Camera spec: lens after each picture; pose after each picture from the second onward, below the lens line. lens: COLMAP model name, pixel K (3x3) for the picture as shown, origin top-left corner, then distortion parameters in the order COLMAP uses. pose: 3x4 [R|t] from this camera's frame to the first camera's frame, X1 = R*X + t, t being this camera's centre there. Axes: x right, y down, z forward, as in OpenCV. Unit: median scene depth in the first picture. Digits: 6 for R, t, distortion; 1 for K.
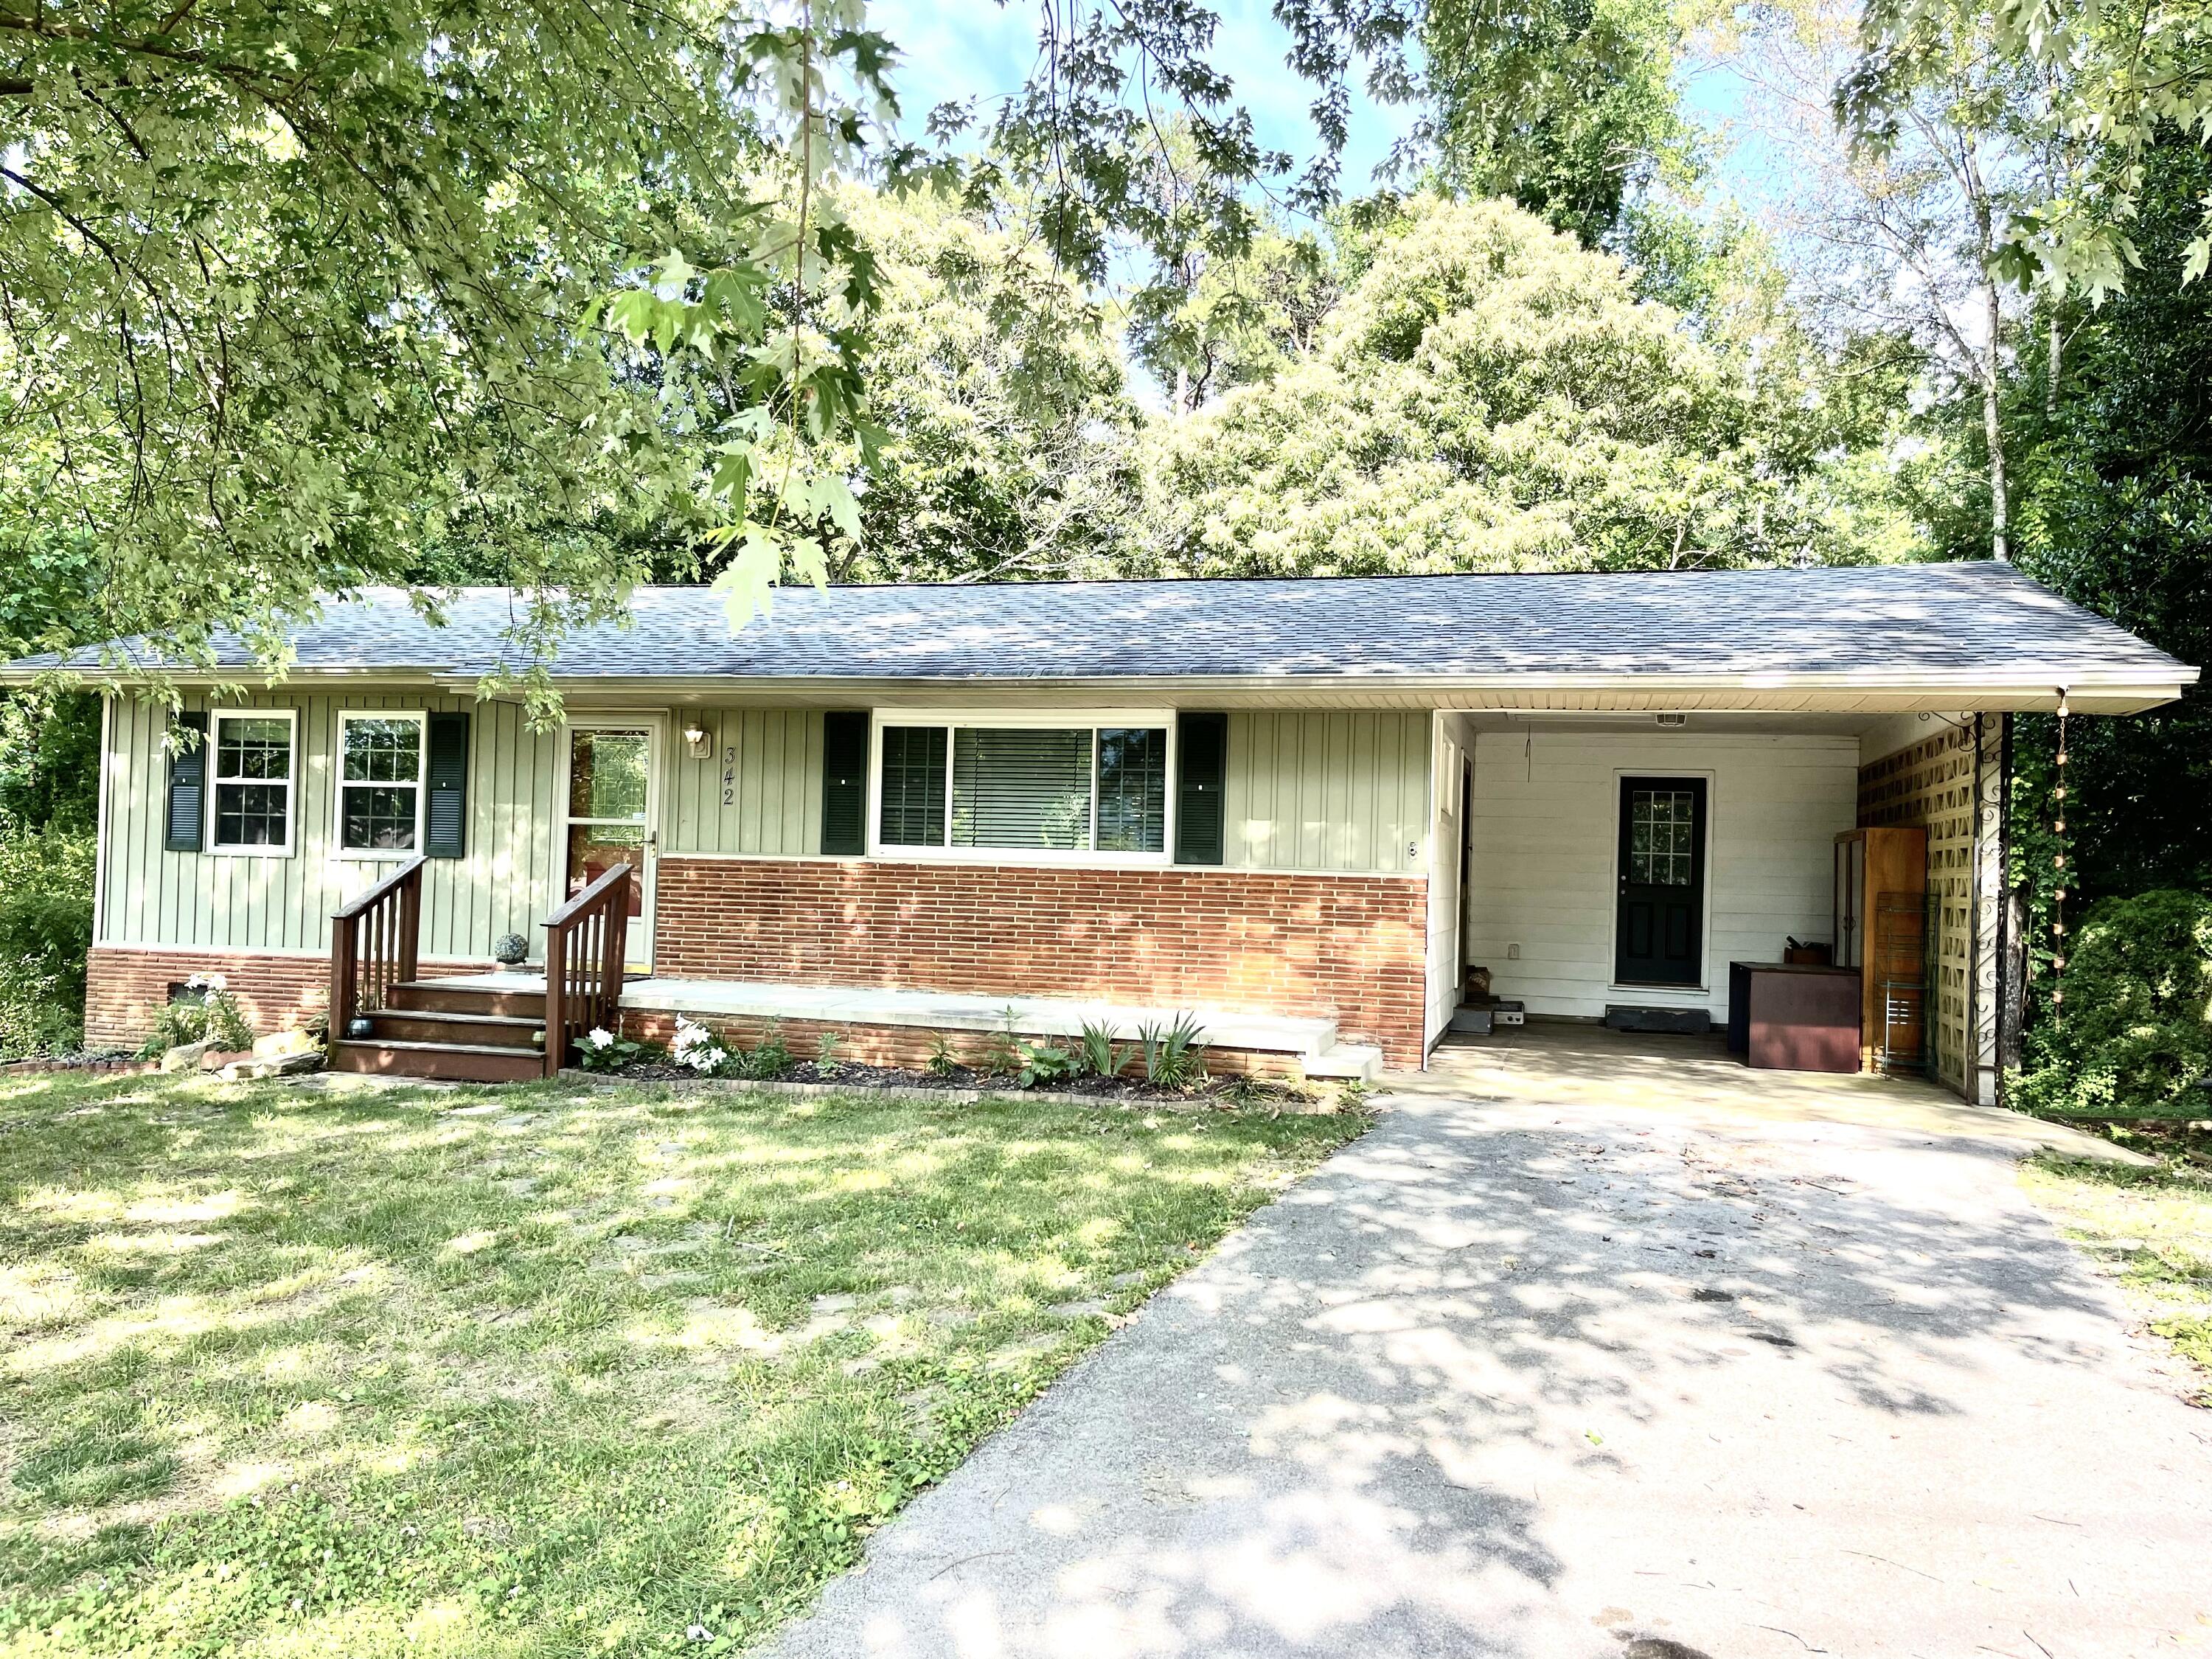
lens RADIAL K [[1704.0, 0, 1087.2], [0, 1704.0, 832.1], [0, 0, 1]] dist [0.034932, -0.019187]
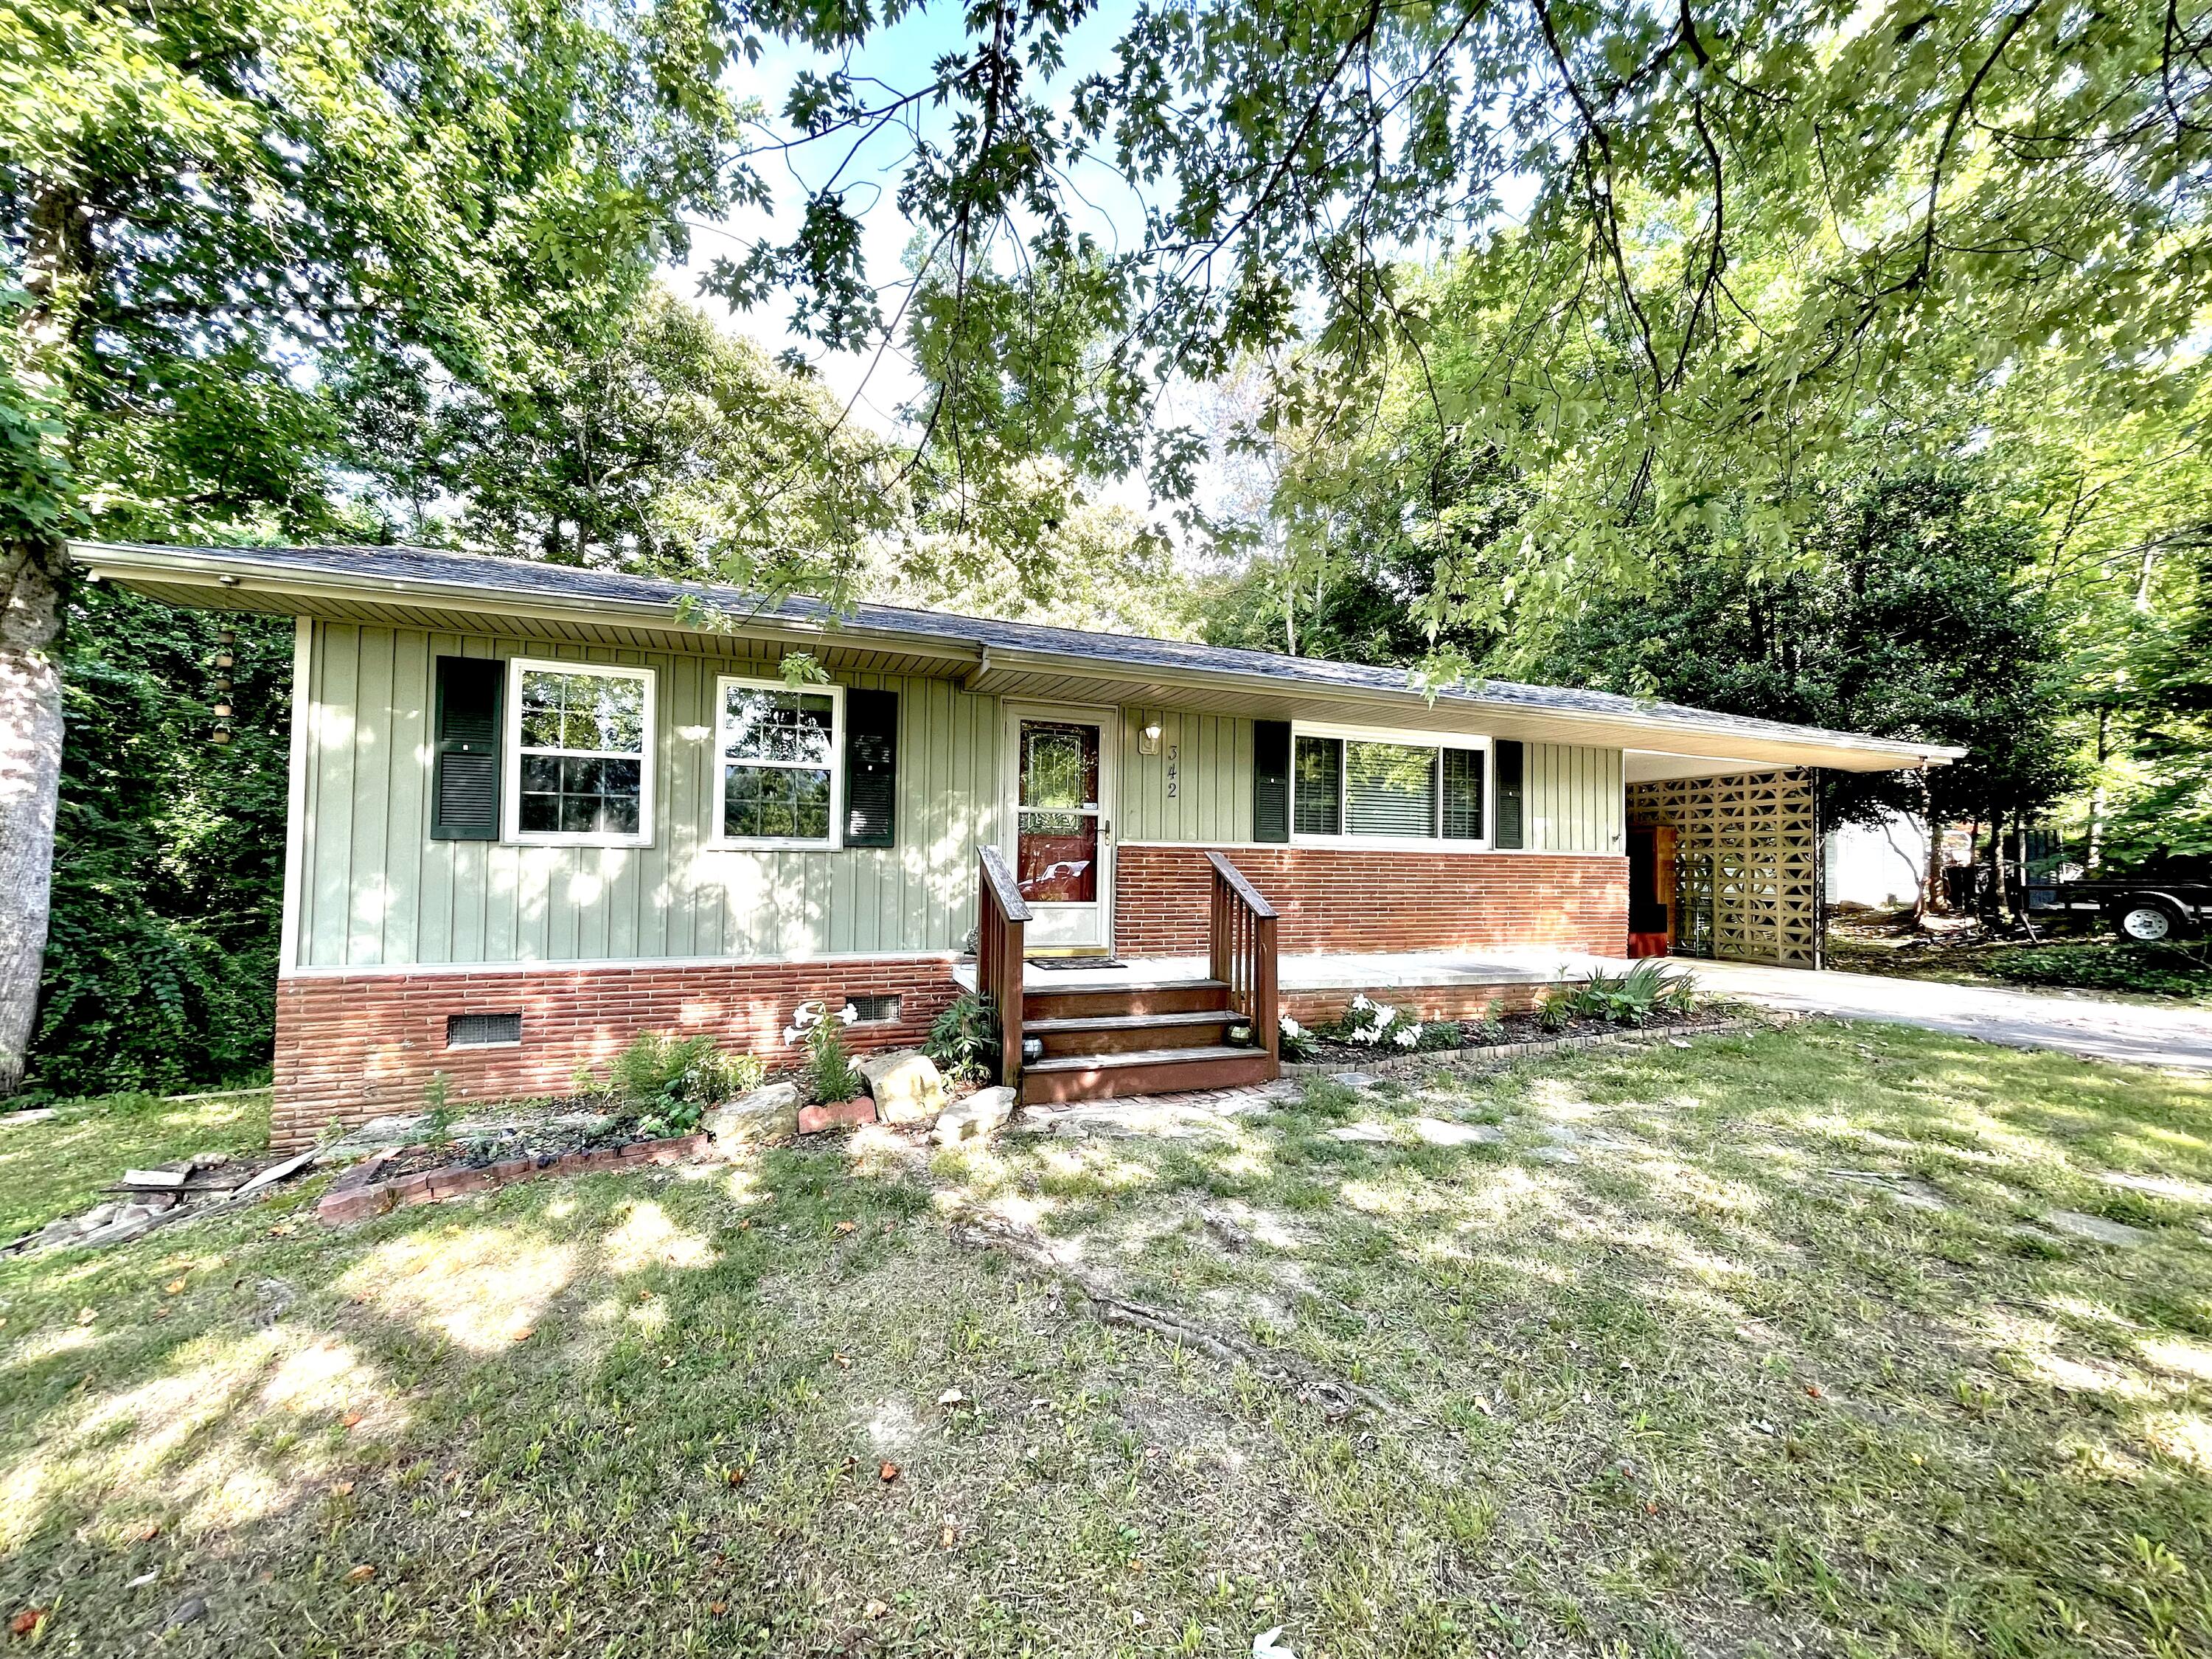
lens RADIAL K [[898.0, 0, 1114.1], [0, 898.0, 836.3], [0, 0, 1]] dist [-0.000581, -0.000092]
pose [[0.796779, 0.000529, 0.604271, -0.604804], [-0.006487, 0.999949, 0.007678, 0.005083], [-0.604236, -0.010038, 0.796742, 0.571629]]
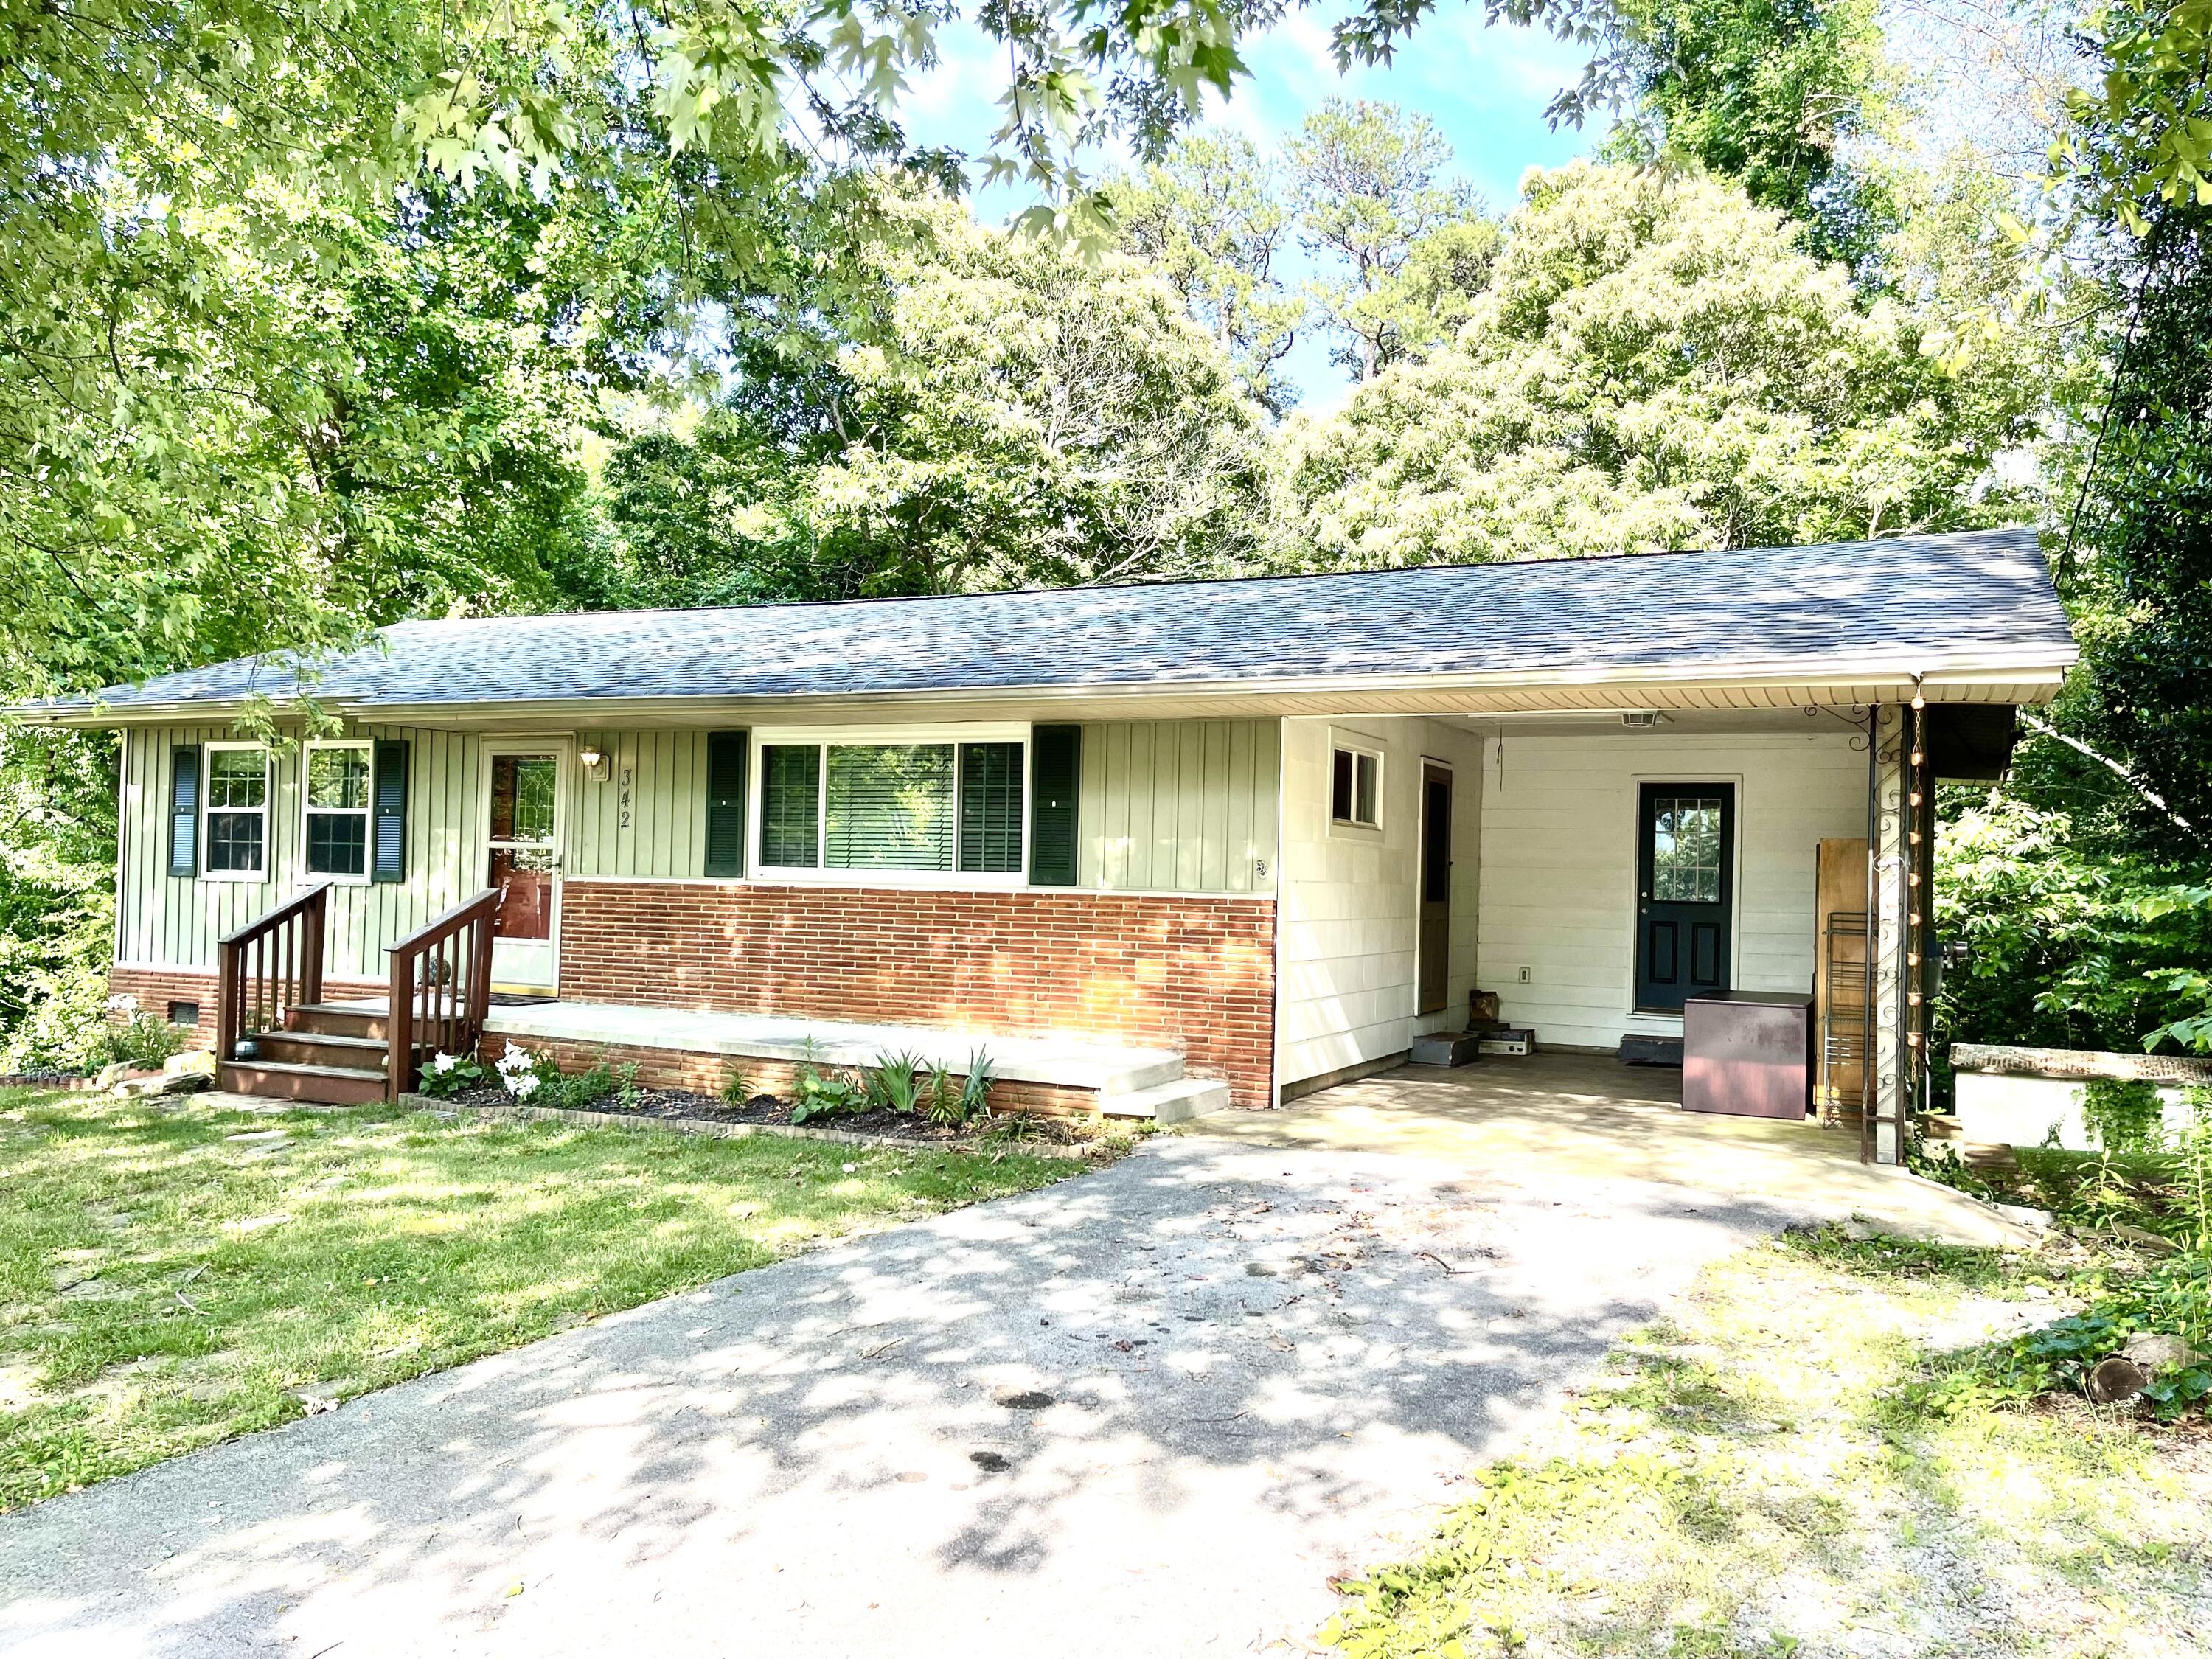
lens RADIAL K [[1704.0, 0, 1099.8], [0, 1704.0, 830.7], [0, 0, 1]] dist [0.034932, -0.019187]
pose [[0.983365, -0.011471, -0.181280, 0.247703], [0.010131, 0.999914, -0.008319, -0.003031], [0.181360, 0.006344, 0.983396, 0.071528]]
